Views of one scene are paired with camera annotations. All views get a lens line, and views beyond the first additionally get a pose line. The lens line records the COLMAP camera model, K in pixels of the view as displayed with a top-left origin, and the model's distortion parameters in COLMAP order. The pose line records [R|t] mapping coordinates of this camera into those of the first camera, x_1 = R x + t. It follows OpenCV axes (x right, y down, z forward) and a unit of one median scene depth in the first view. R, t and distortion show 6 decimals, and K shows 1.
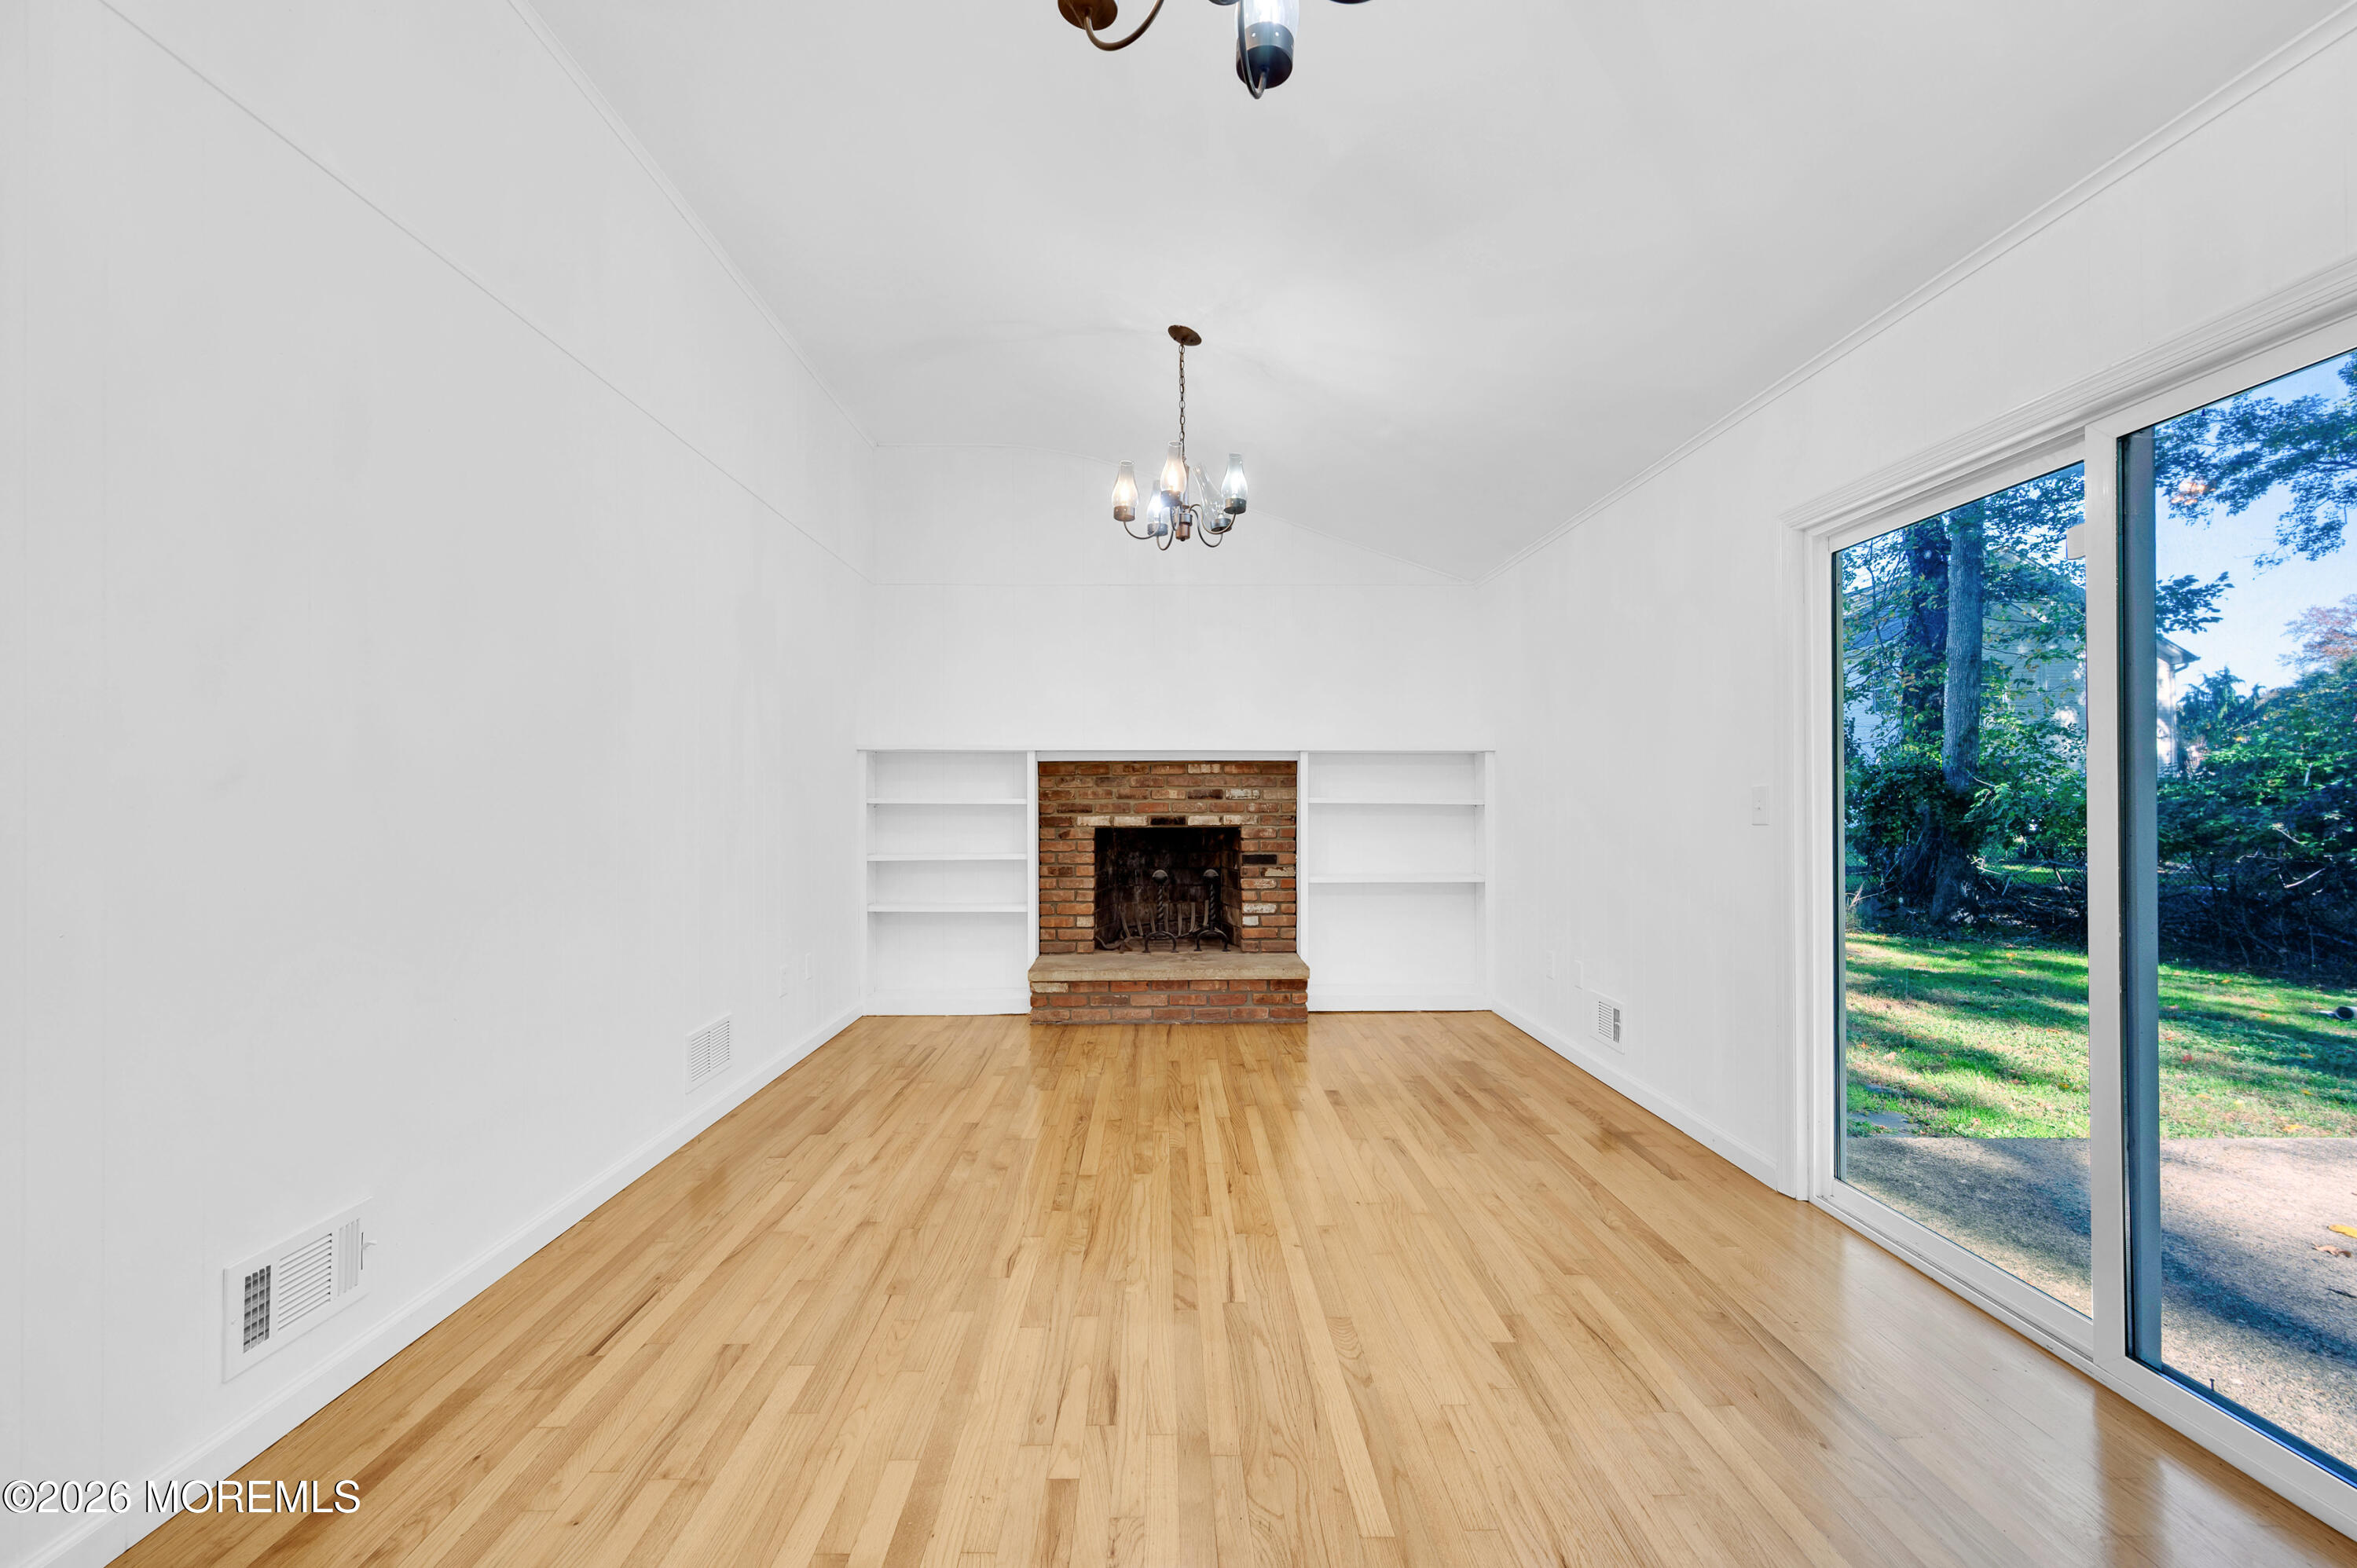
lens RADIAL K [[939.2, 0, 1179.1], [0, 939.2, 785.7], [0, 0, 1]] dist [0.002811, 0.000004]
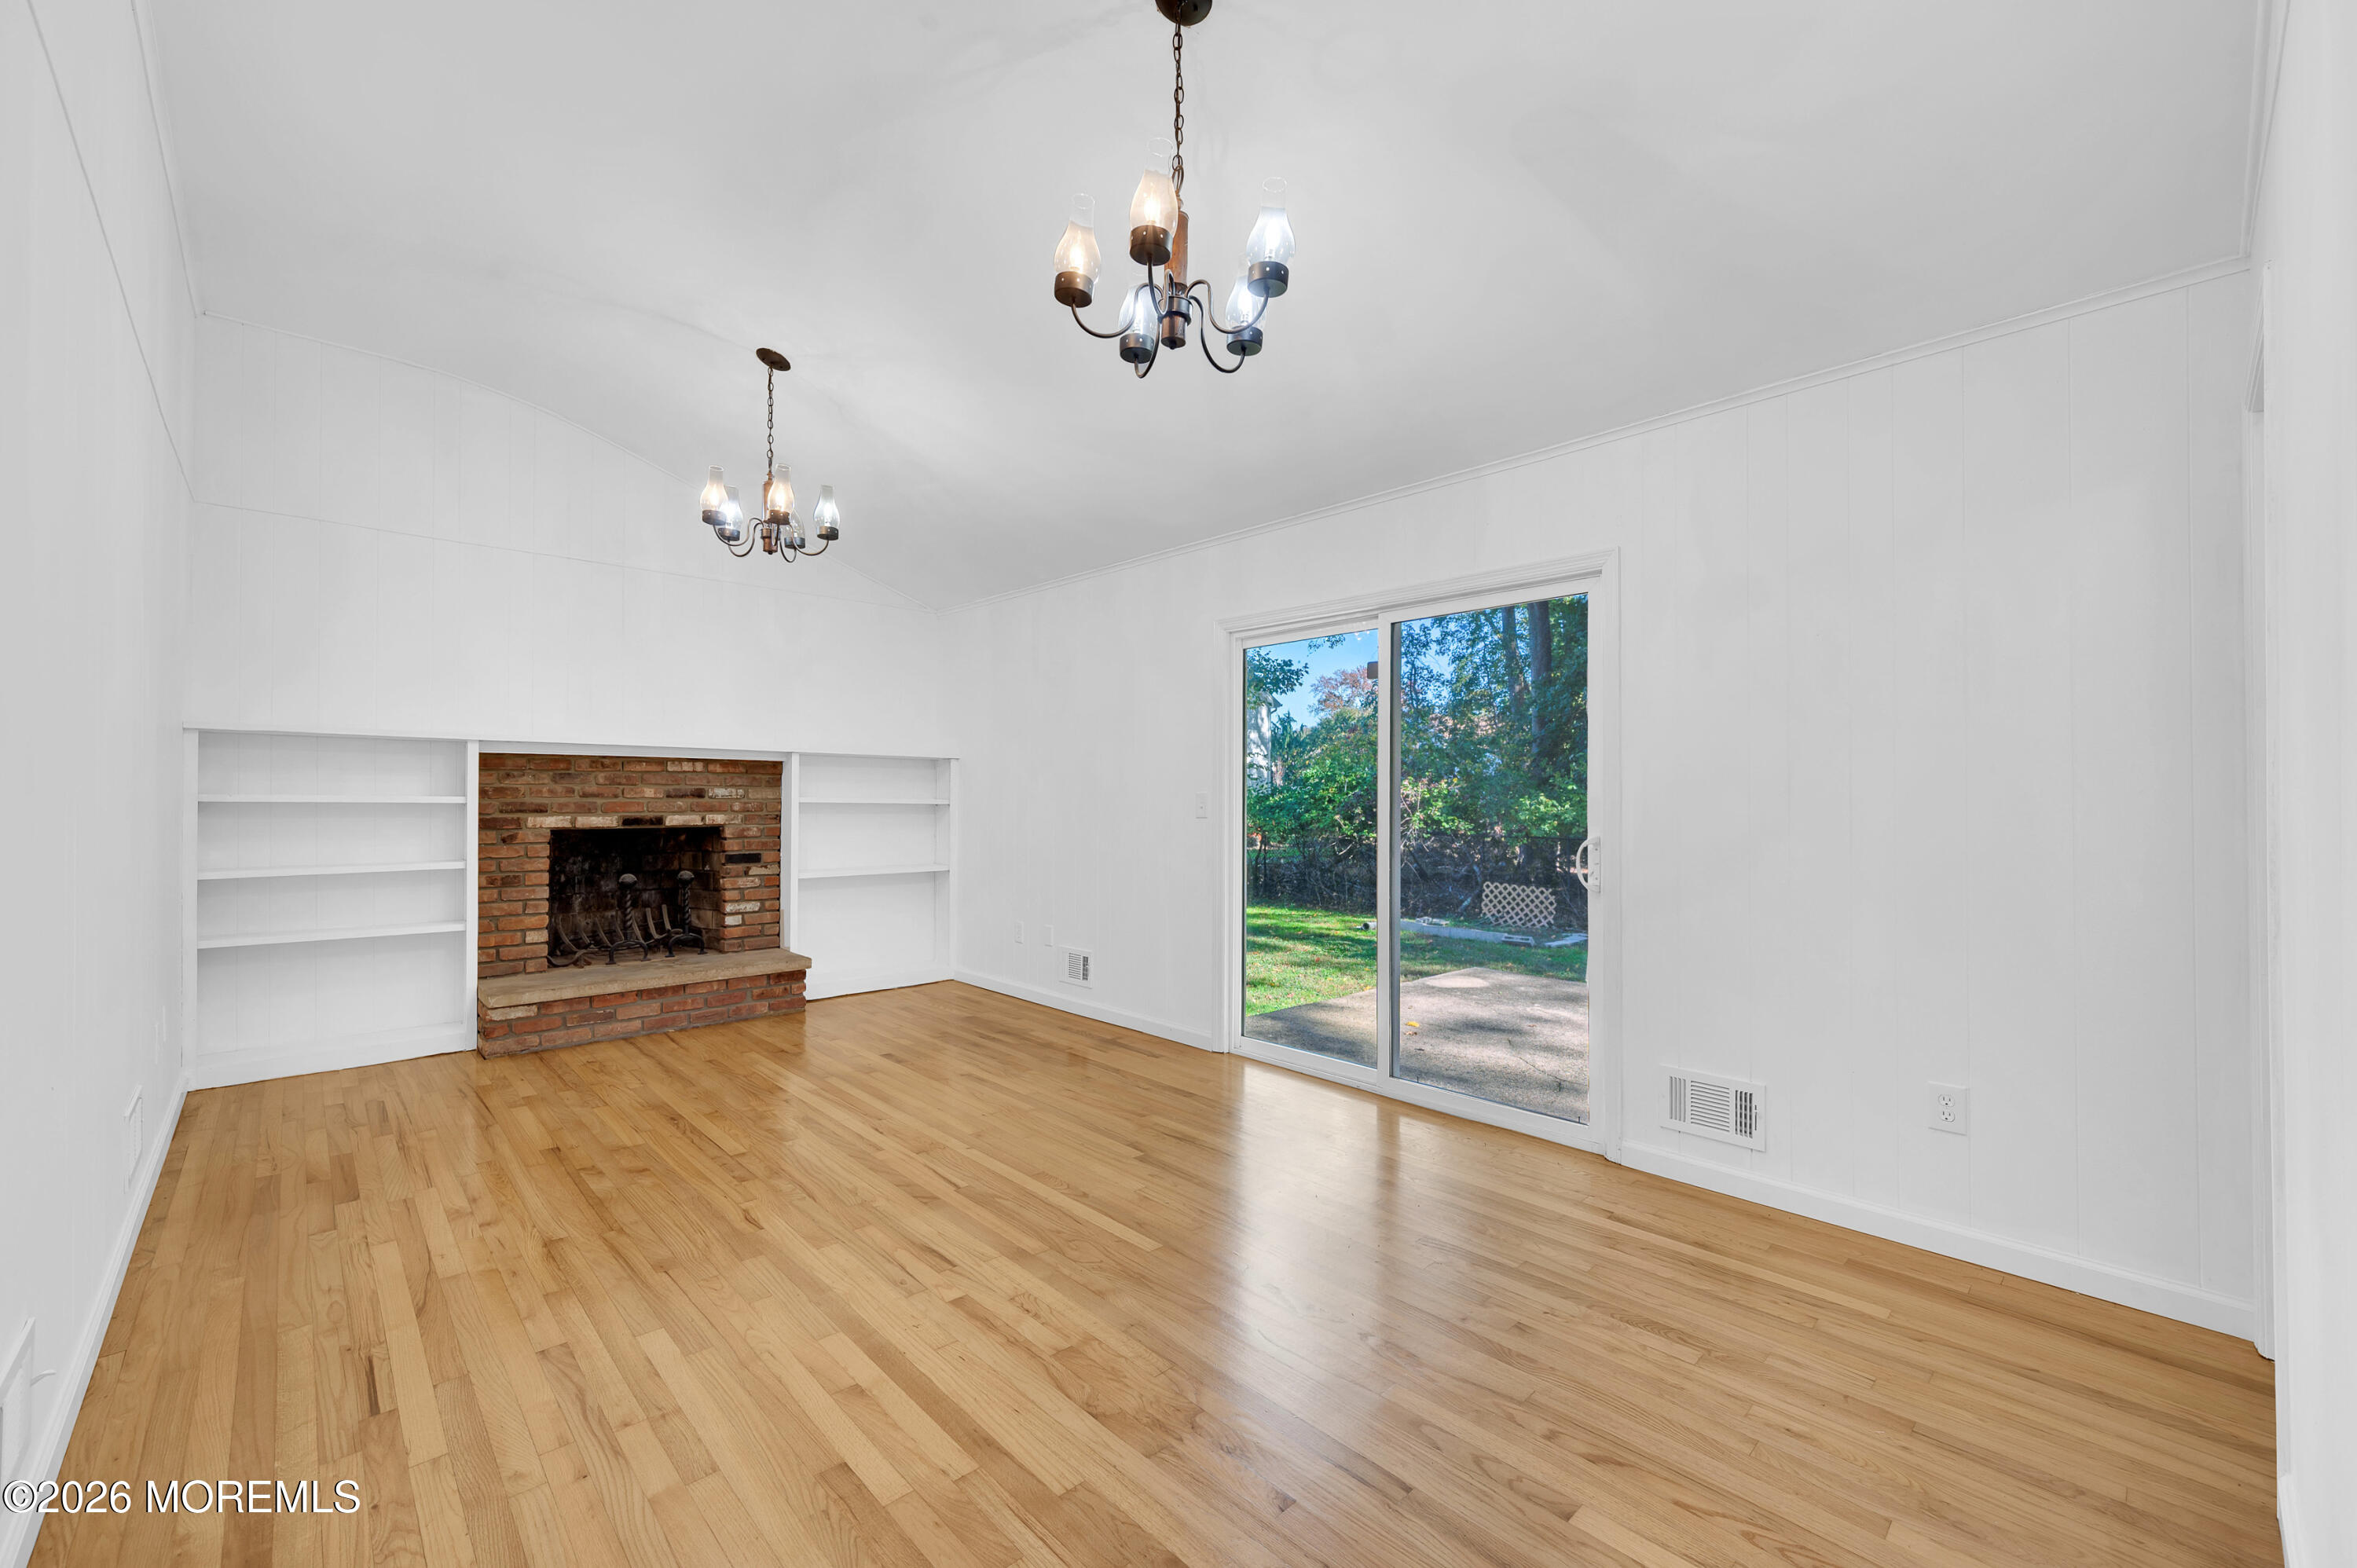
lens RADIAL K [[939.2, 0, 1208.3], [0, 939.2, 786.3], [0, 0, 1]] dist [0.002811, 0.000004]
pose [[0.729999, 0.013492, 0.683315, -0.333116], [-0.014942, 0.999881, -0.003780, -0.003232], [-0.683285, -0.007450, 0.730114, -0.101013]]
